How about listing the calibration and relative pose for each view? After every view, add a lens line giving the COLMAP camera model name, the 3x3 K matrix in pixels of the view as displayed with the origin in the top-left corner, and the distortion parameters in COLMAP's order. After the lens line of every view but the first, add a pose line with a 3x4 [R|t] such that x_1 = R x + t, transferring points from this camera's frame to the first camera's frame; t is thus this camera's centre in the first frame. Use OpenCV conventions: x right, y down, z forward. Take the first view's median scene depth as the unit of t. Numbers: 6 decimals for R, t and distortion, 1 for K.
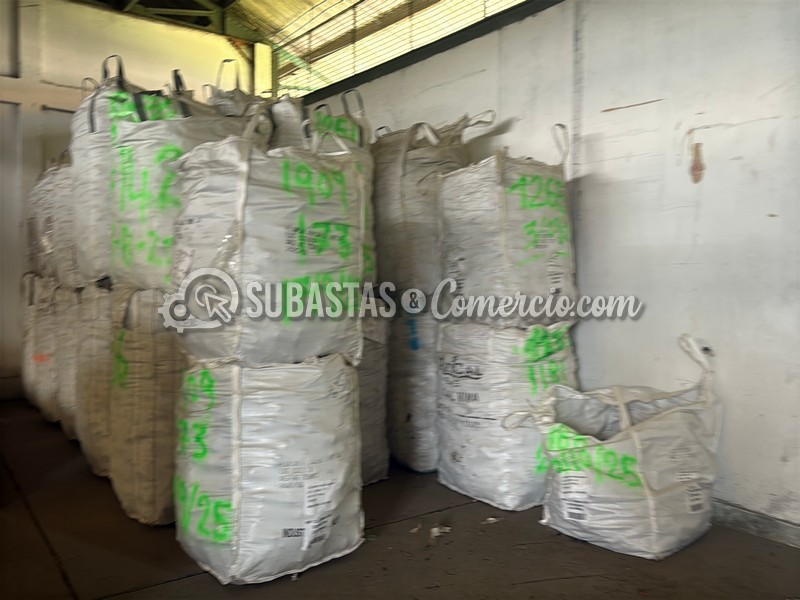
lens RADIAL K [[655.5, 0, 402.0], [0, 655.5, 296.9], [0, 0, 1]] dist [0.104930, -0.164544]
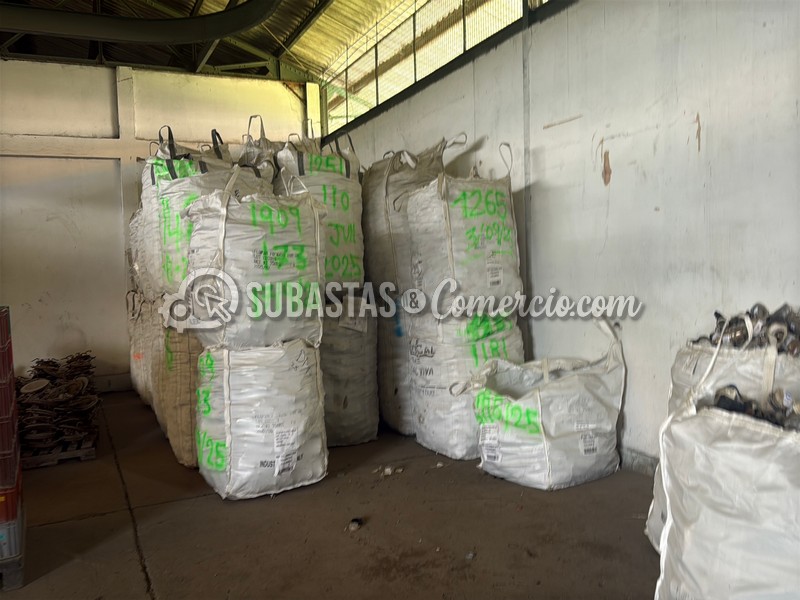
lens RADIAL K [[690.0, 0, 400.0], [0, 690.0, 300.0], [0, 0, 1]] dist [0.118802, -0.199160]
pose [[0.974860, -0.054782, -0.215978, 0.350249], [0.055882, 0.998437, -0.001015, 0.014760], [0.215696, -0.011080, 0.976398, -0.307470]]
